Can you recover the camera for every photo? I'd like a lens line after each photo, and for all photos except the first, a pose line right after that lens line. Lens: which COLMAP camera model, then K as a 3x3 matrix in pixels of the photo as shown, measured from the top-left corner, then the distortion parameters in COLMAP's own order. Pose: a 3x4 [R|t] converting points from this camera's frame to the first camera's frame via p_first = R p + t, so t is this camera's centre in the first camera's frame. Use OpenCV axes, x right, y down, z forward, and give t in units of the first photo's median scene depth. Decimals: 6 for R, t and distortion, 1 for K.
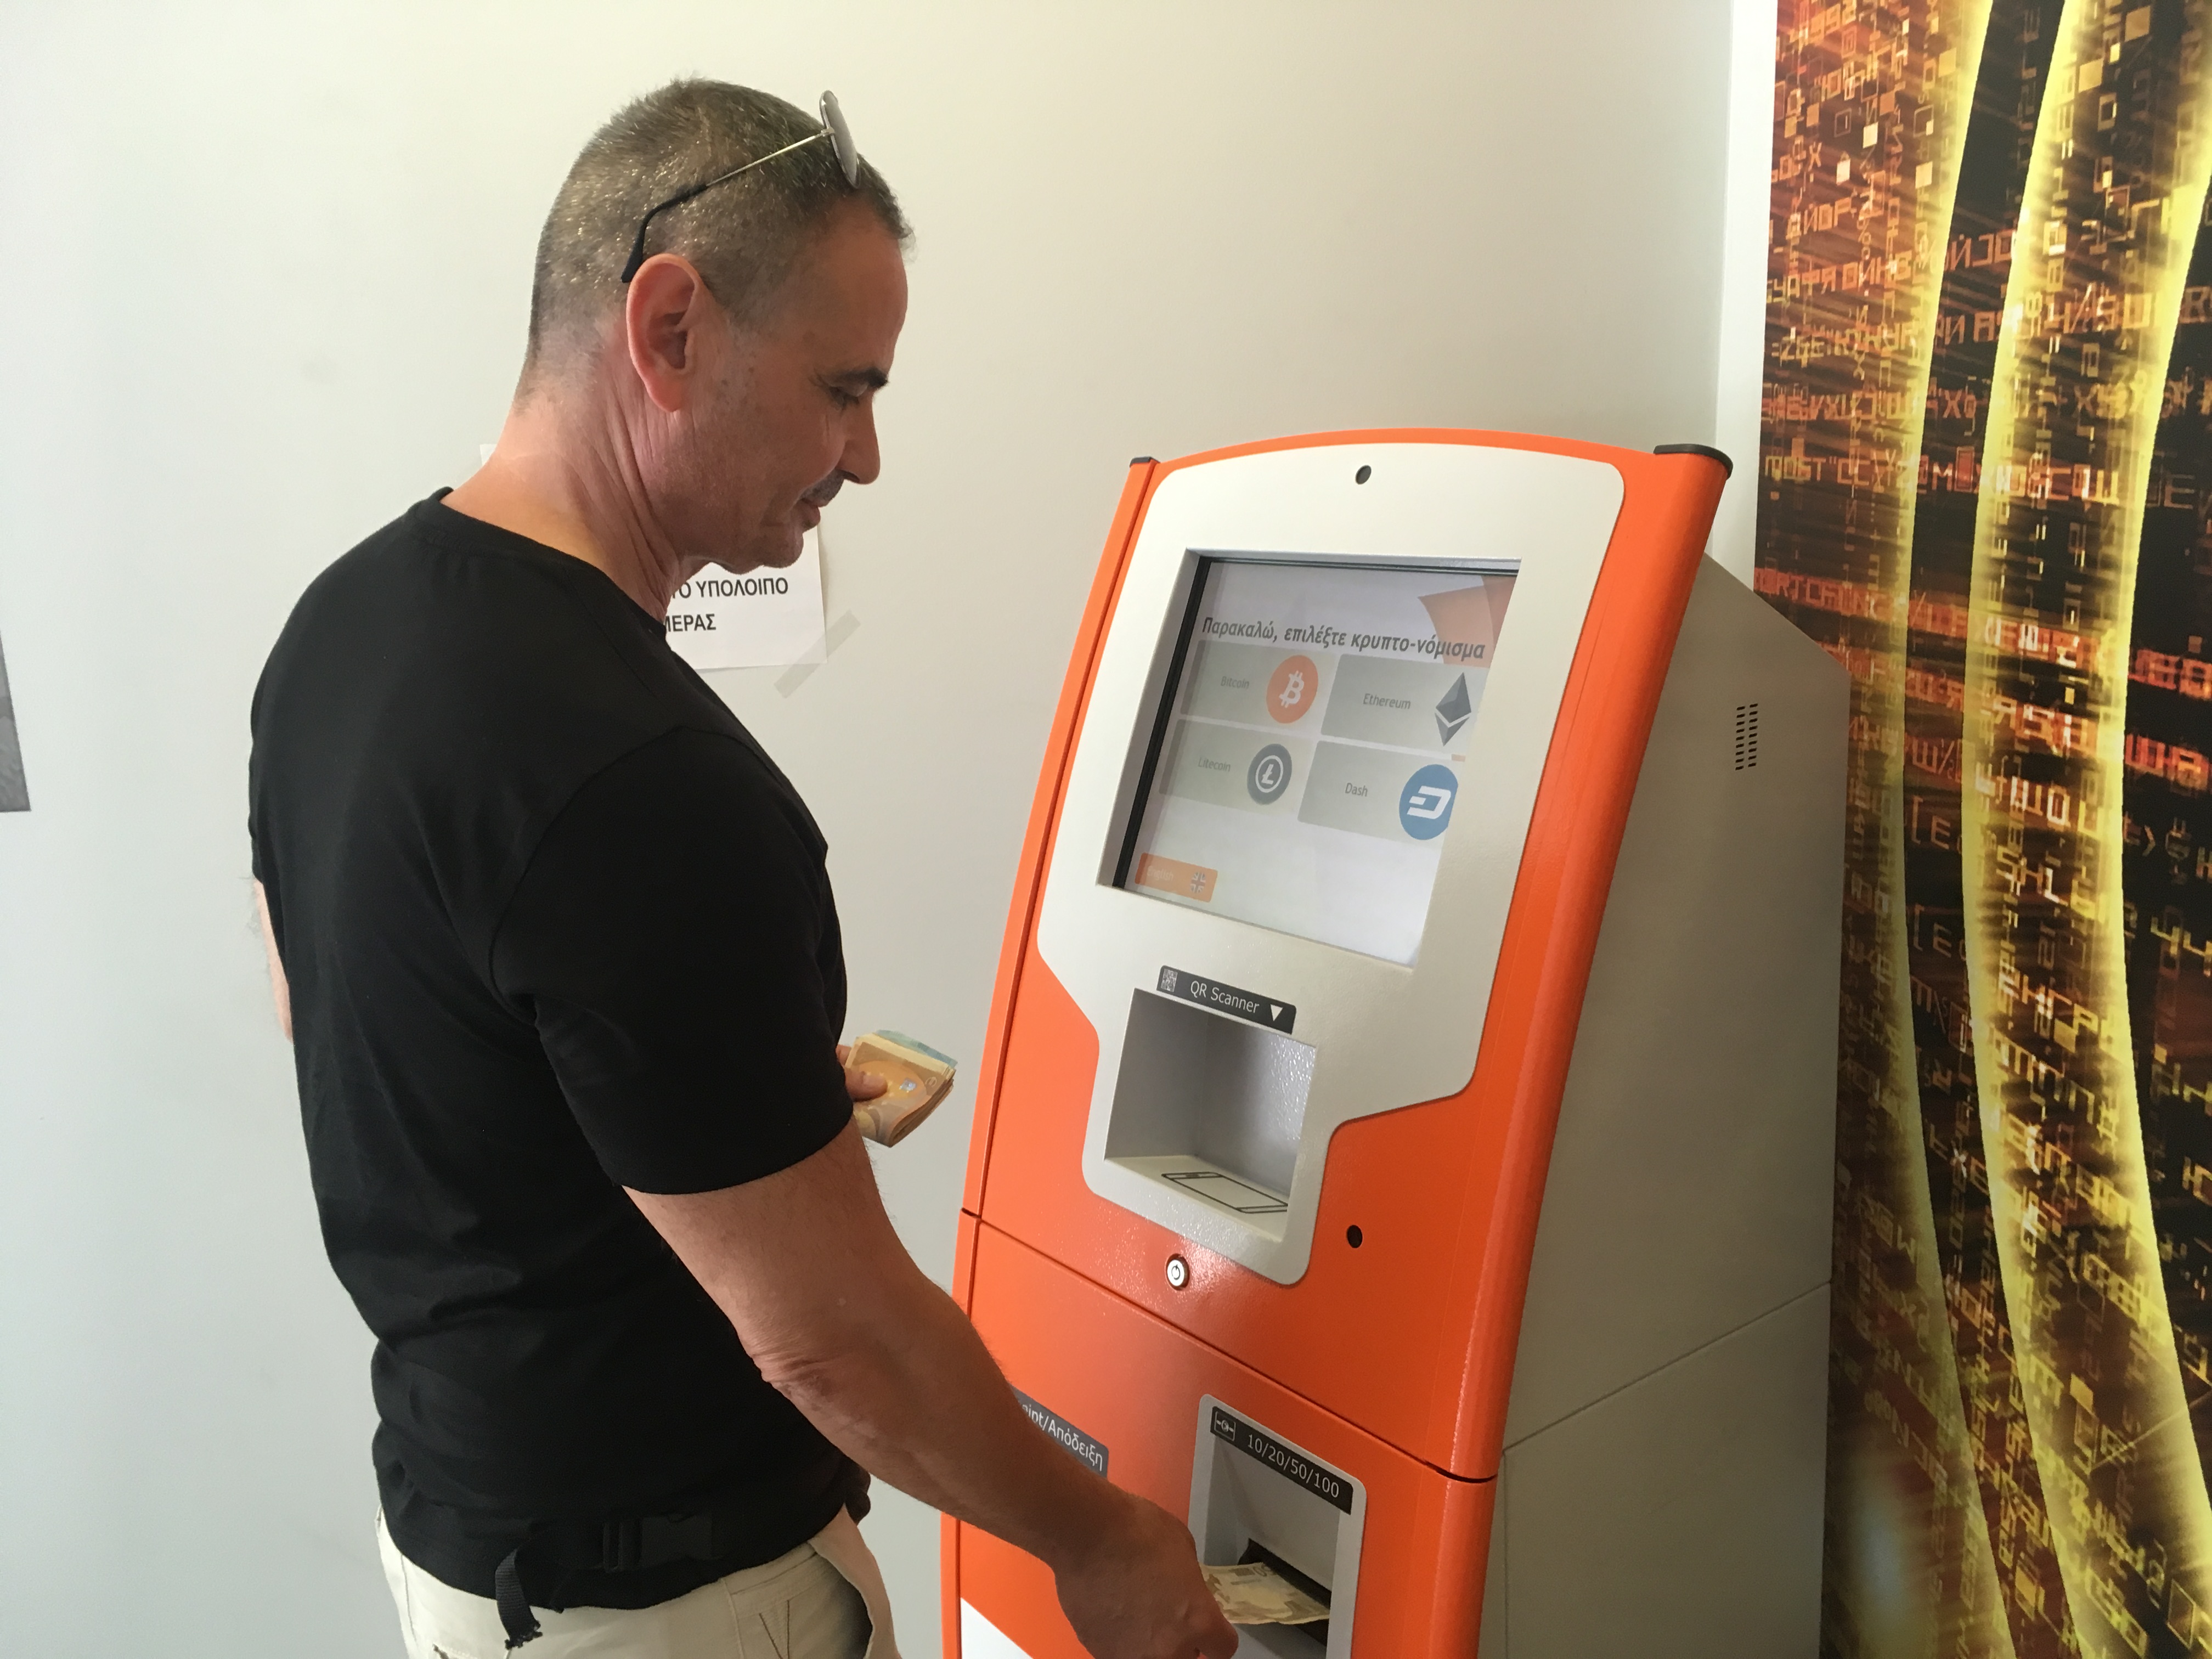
lens RADIAL K [[1943.9, 0, 1100.8], [0, 1943.9, 827.2], [0, 0, 1]] dist [0.032036, -0.037754]
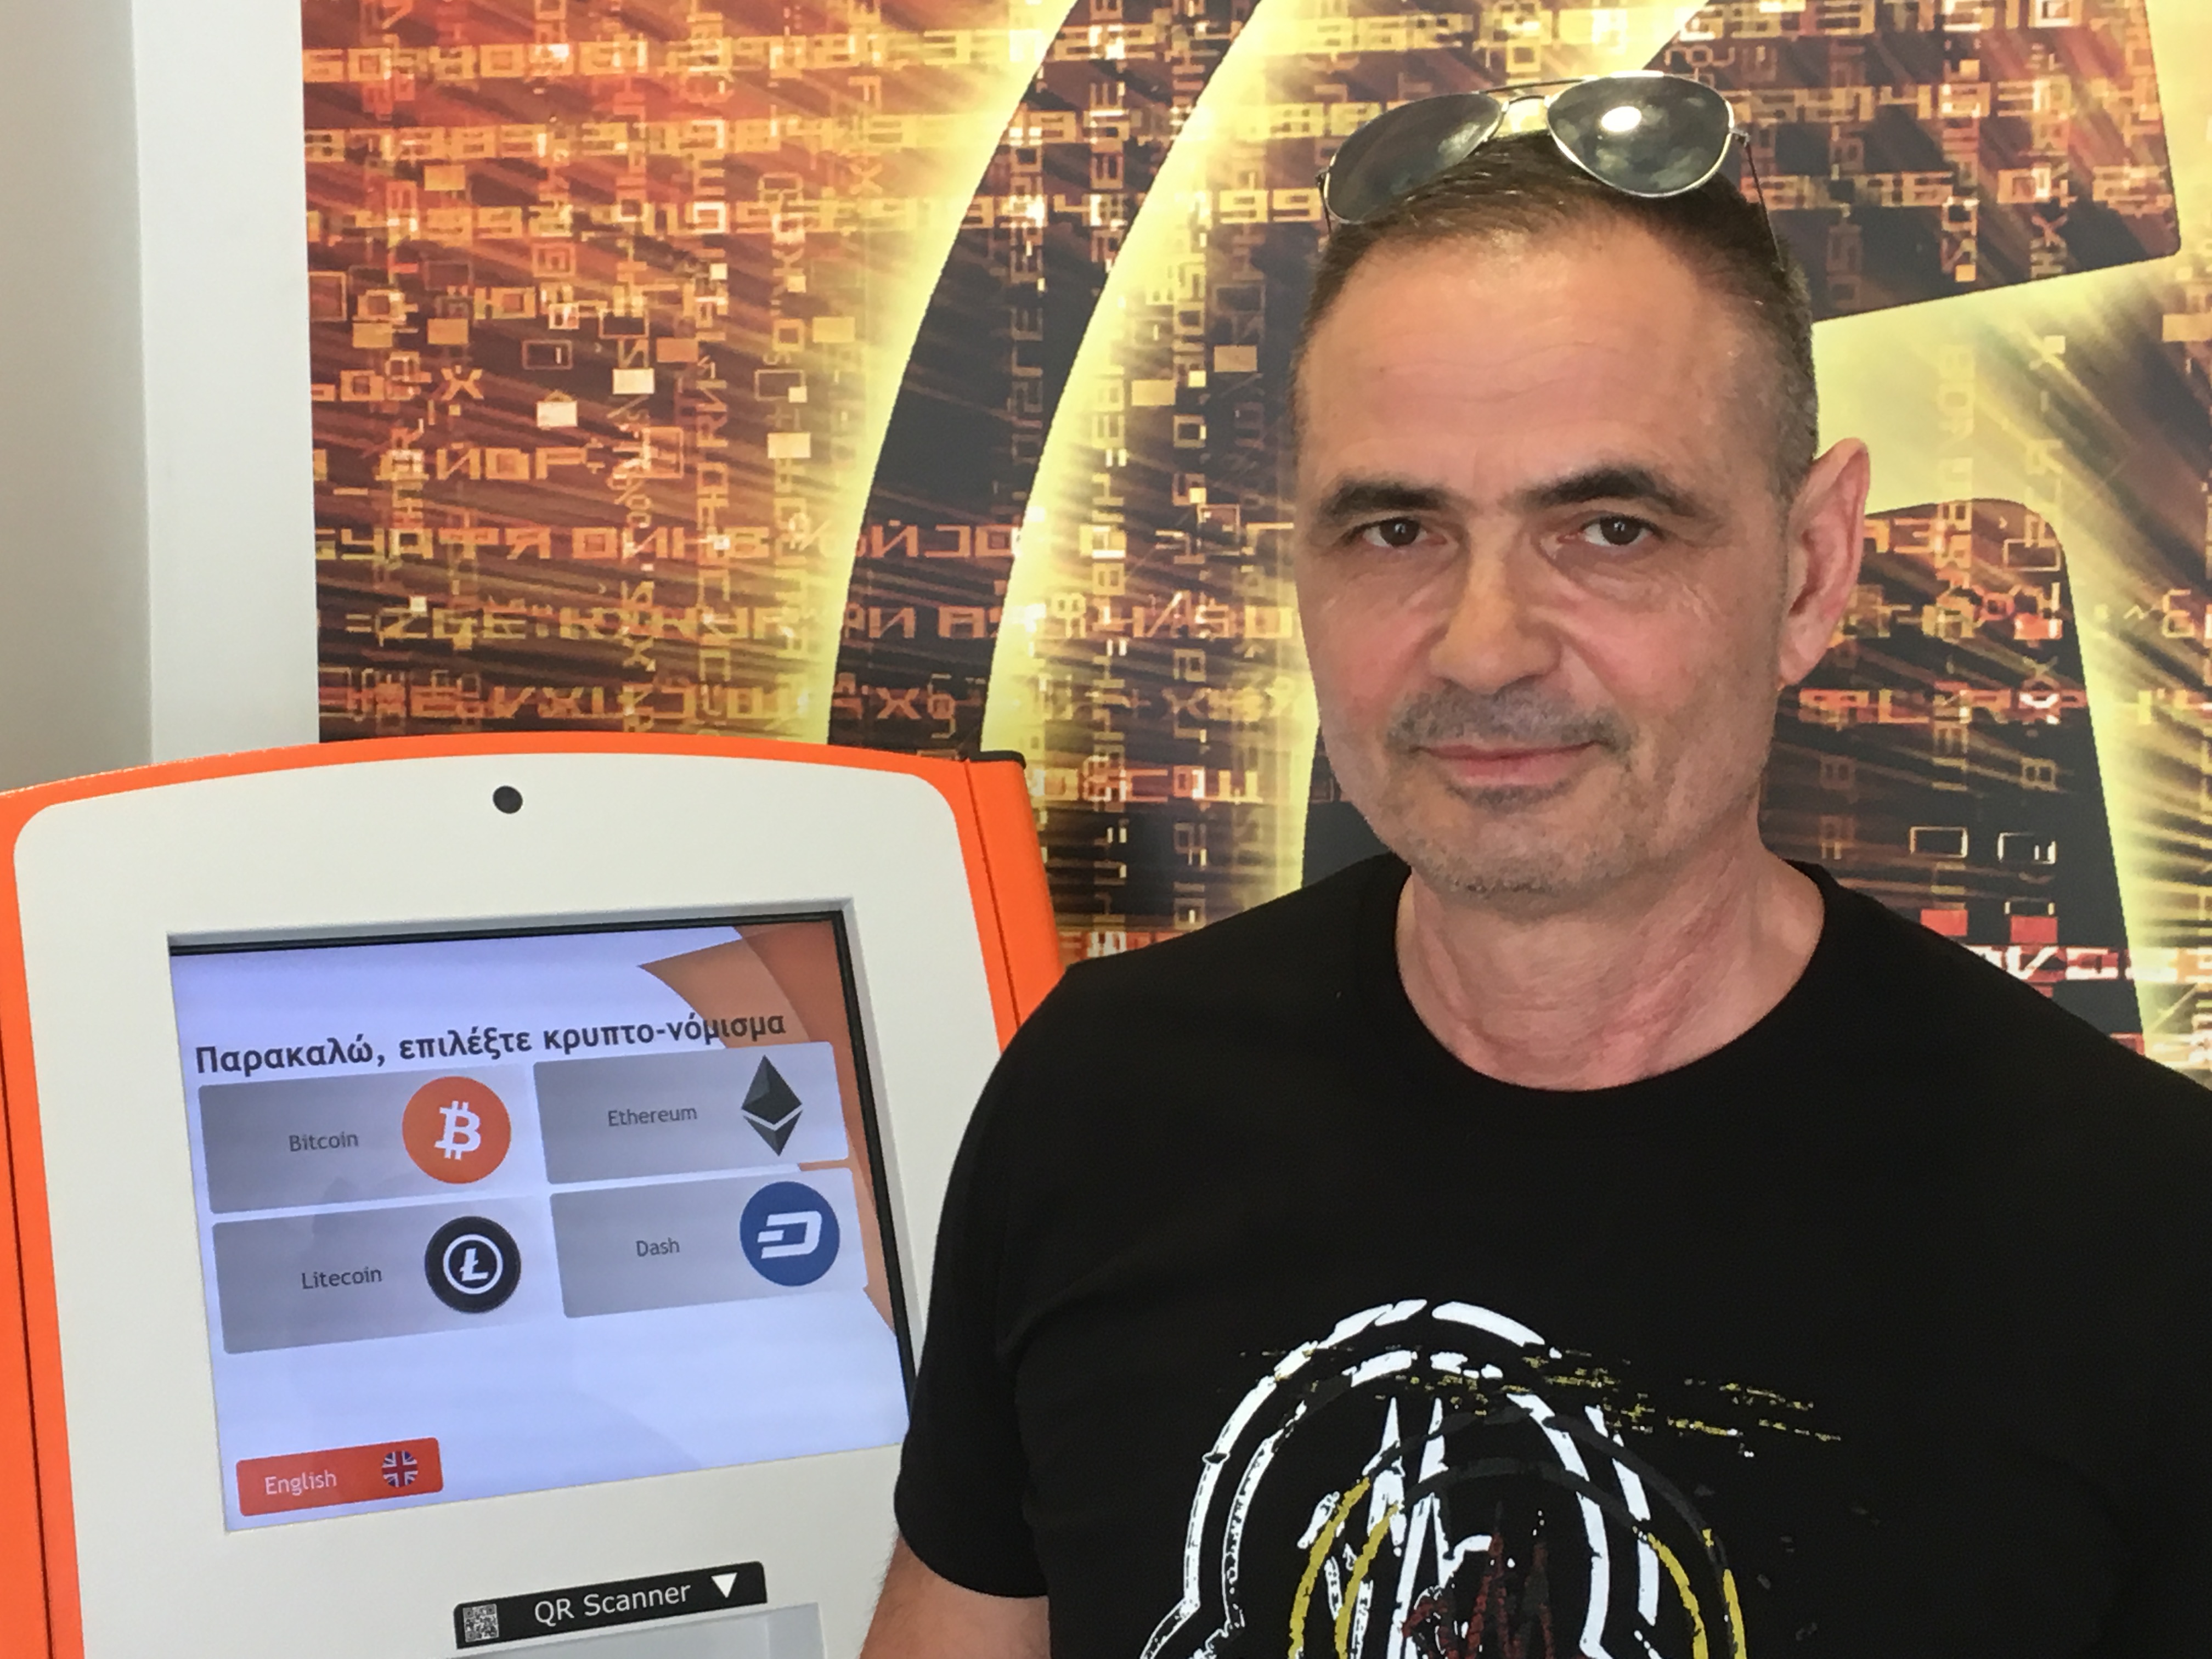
lens RADIAL K [[3454.0, 0, 1106.3], [0, 3454.0, 834.5], [0, 0, 1]] dist [0.040510, 0.000000]
pose [[0.183374, -0.036778, 0.982355, -1.081805], [0.196521, 0.980500, 0.000024, -0.136990], [-0.963200, 0.193049, 0.187026, 0.615082]]
